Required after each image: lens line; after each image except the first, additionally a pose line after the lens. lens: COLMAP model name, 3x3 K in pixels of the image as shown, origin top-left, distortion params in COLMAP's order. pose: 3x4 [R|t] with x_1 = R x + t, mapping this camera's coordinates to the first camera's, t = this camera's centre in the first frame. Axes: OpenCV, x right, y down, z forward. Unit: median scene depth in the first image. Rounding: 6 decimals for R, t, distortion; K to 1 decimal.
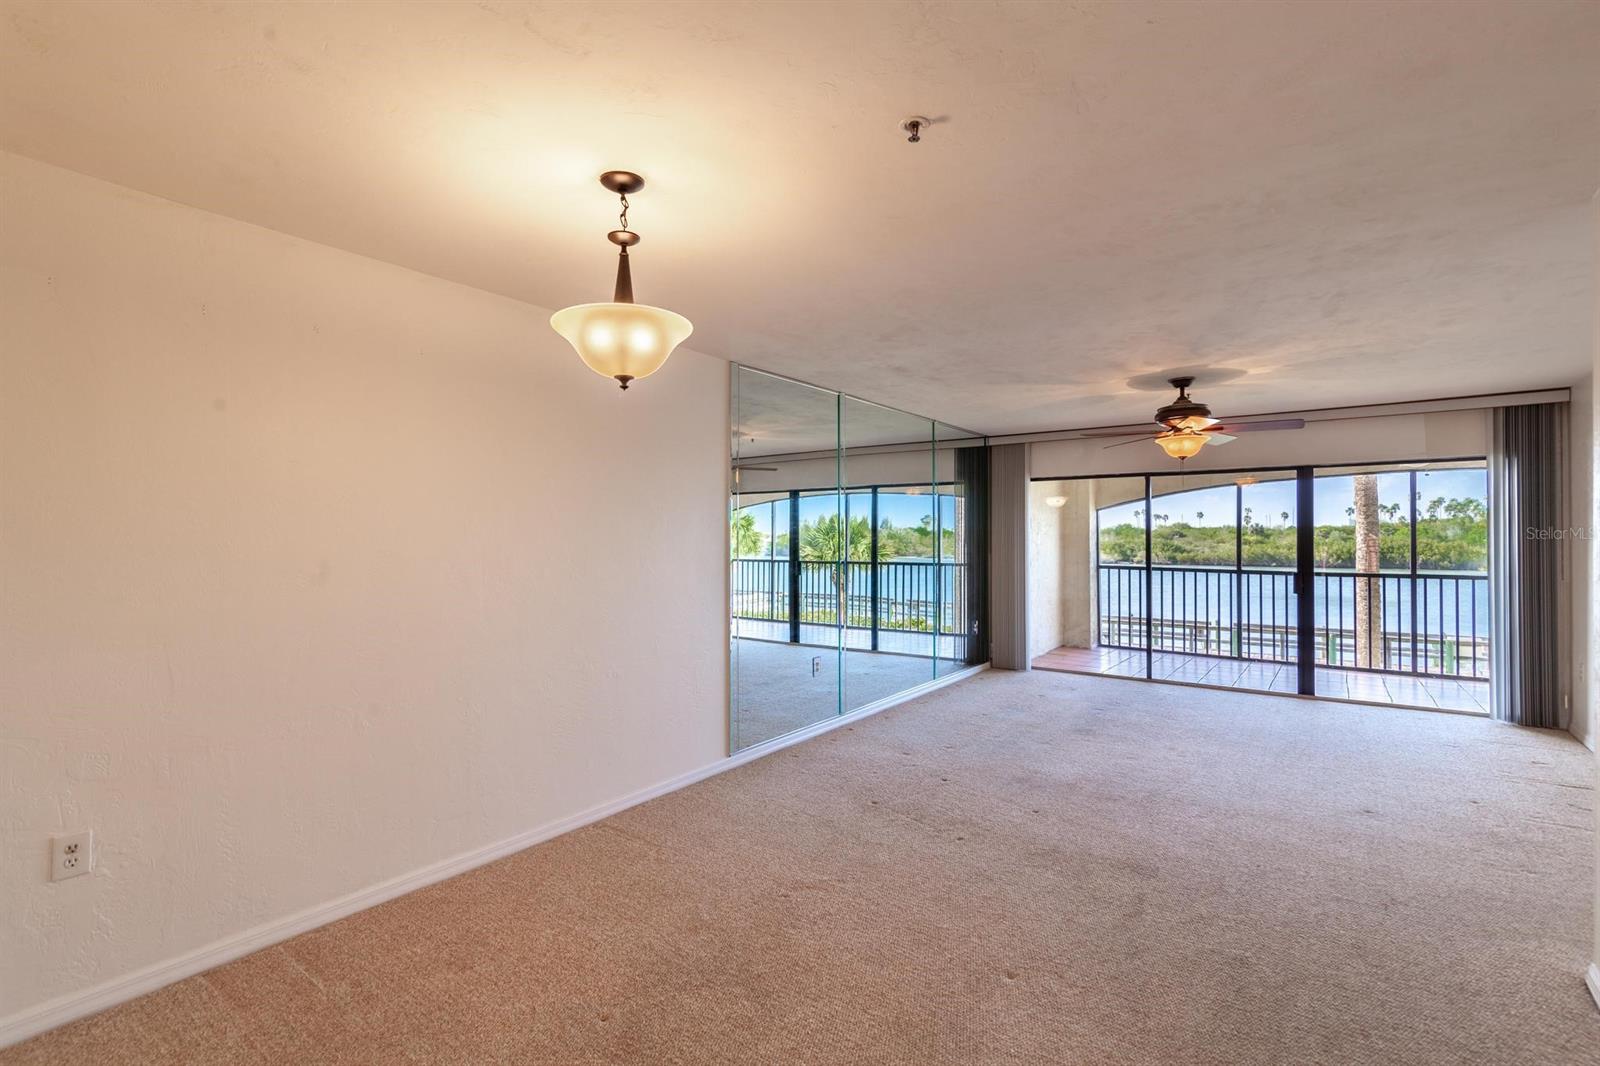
lens RADIAL K [[733.6, 0, 800.0], [0, 733.6, 533.0], [0, 0, 1]] dist [0.004850, 0.000319]
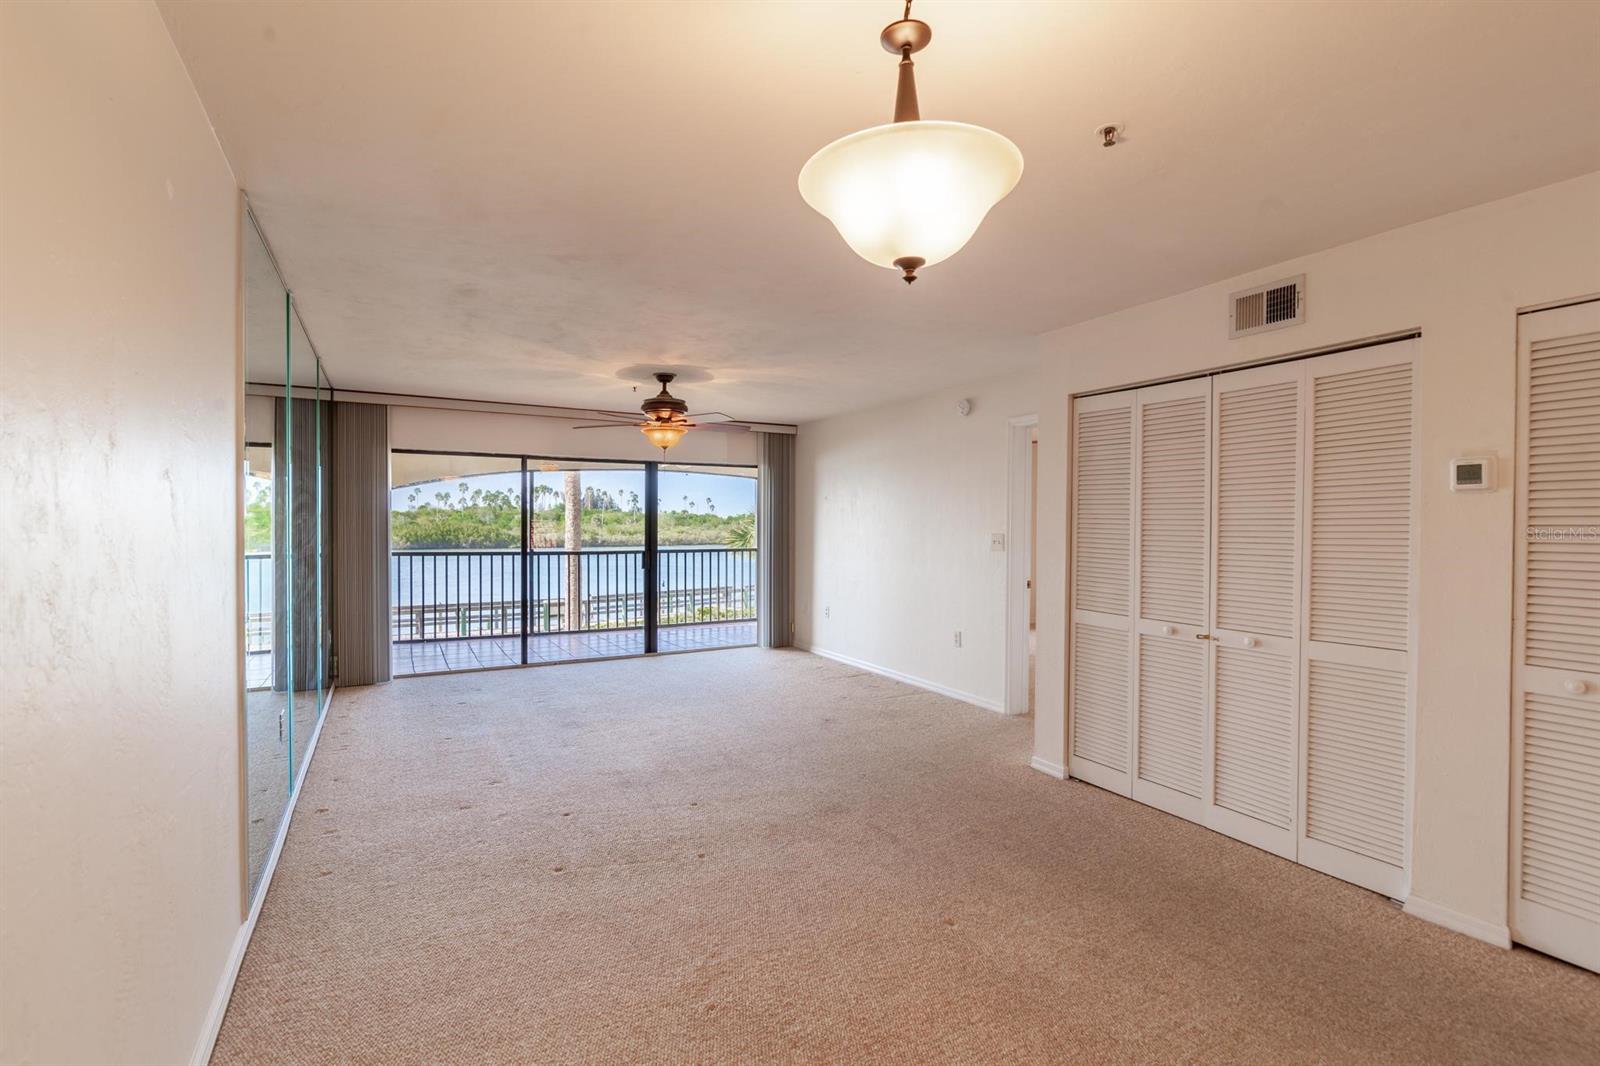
lens RADIAL K [[733.6, 0, 800.0], [0, 733.6, 533.0], [0, 0, 1]] dist [0.004850, 0.000319]
pose [[0.414350, -0.011070, 0.910050, -0.294565], [-0.008698, 0.999832, 0.016122, 0.003419], [-0.910076, -0.014596, 0.414184, 0.283760]]
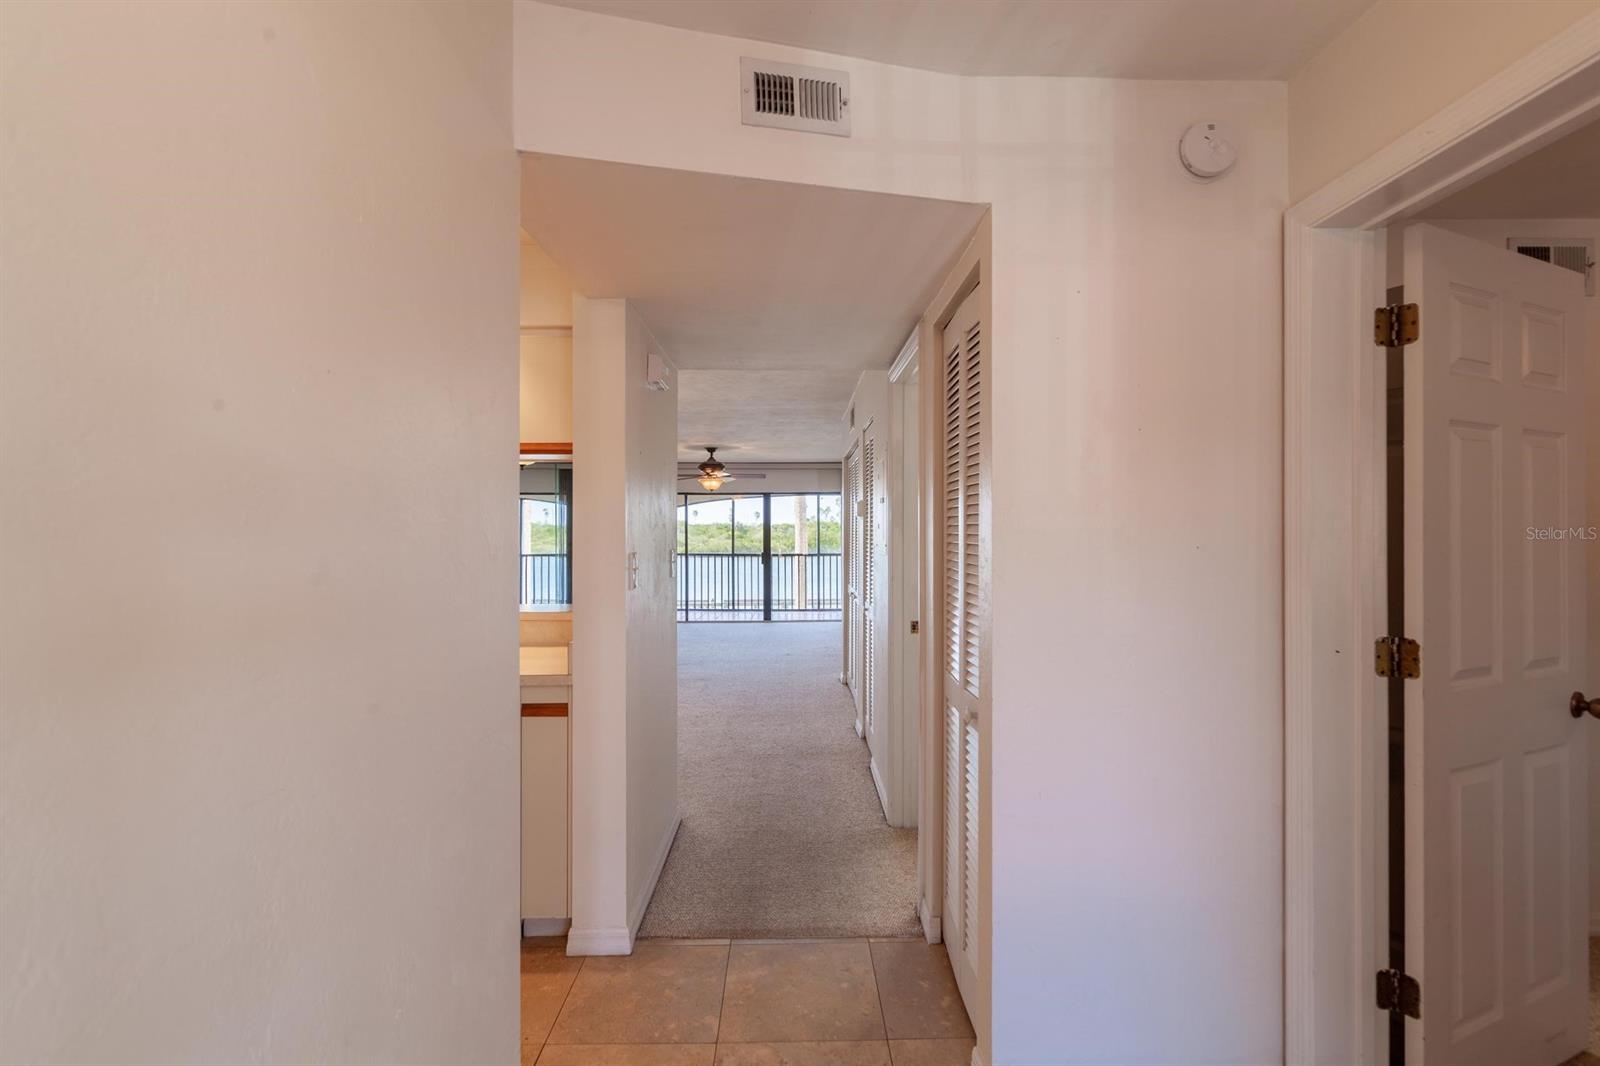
lens RADIAL K [[733.6, 0, 800.0], [0, 733.6, 533.0], [0, 0, 1]] dist [0.004850, 0.000319]
pose [[0.800376, -0.002716, 0.599492, -0.316761], [-0.000321, 0.999988, 0.004959, -0.002590], [-0.599498, -0.004162, 0.800366, -0.474634]]
